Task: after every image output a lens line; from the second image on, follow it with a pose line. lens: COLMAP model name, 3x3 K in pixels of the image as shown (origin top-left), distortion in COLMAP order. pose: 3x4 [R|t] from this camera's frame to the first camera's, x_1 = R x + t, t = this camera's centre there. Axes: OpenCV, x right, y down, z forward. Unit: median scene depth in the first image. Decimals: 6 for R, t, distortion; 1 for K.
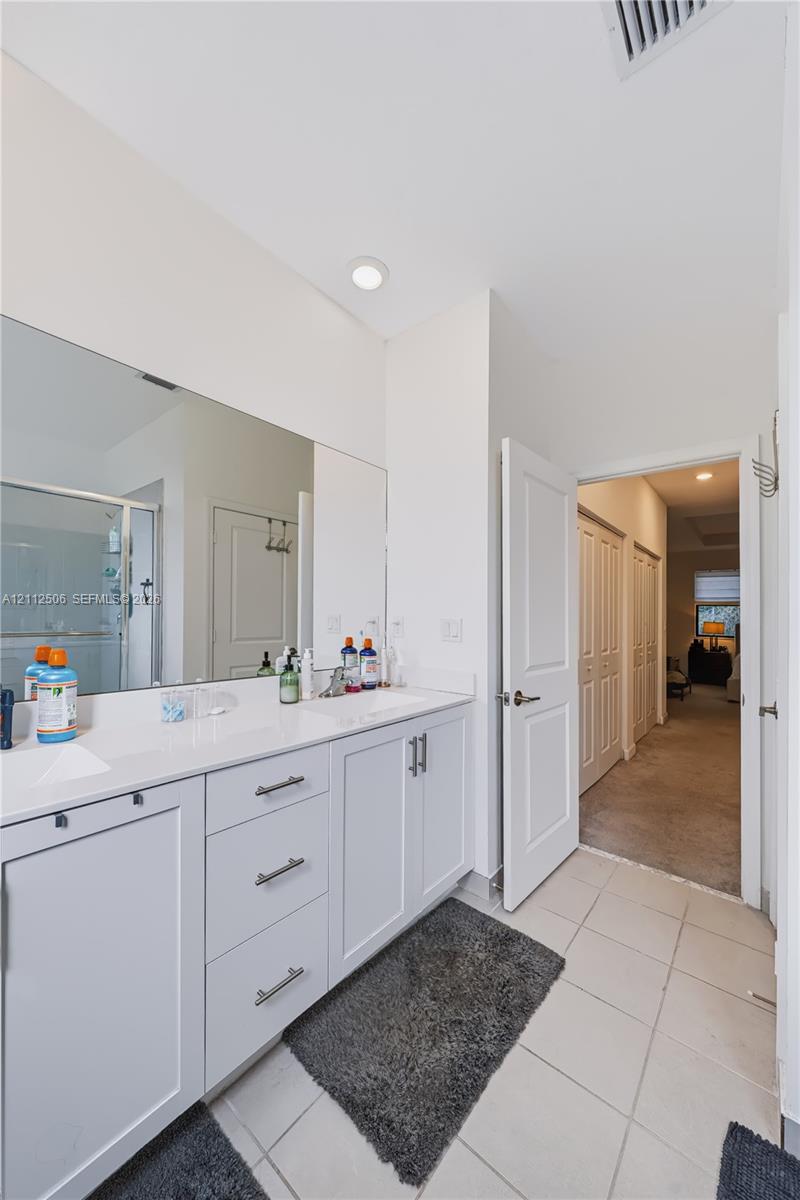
lens RADIAL K [[436.6, 0, 400.6], [0, 436.6, 608.5], [0, 0, 1]] dist [-0.002501, -0.000351]
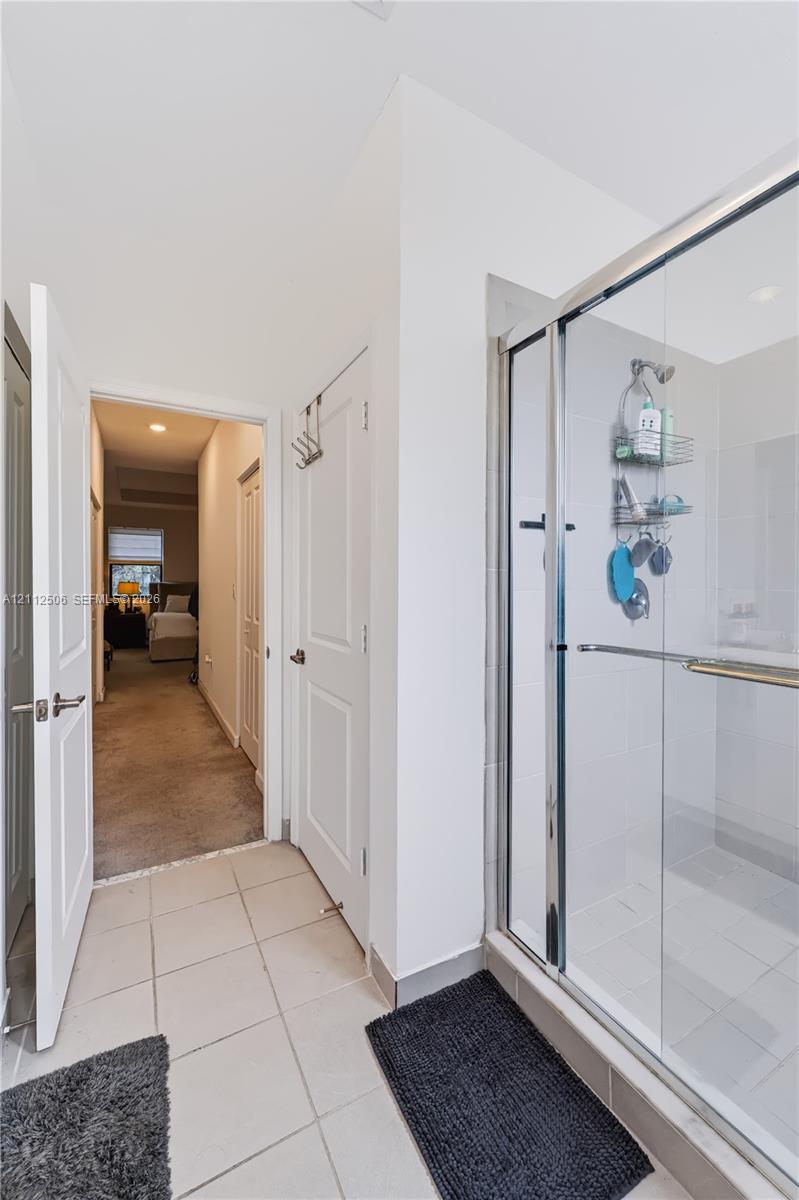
lens RADIAL K [[482.5, 0, 405.2], [0, 482.5, 576.8], [0, 0, 1]] dist [0.002060, -0.000119]
pose [[0.361462, -0.009432, 0.932339, -0.162902], [-0.008634, 0.999872, 0.013463, 0.001826], [-0.932347, -0.012916, 0.361334, 0.216558]]
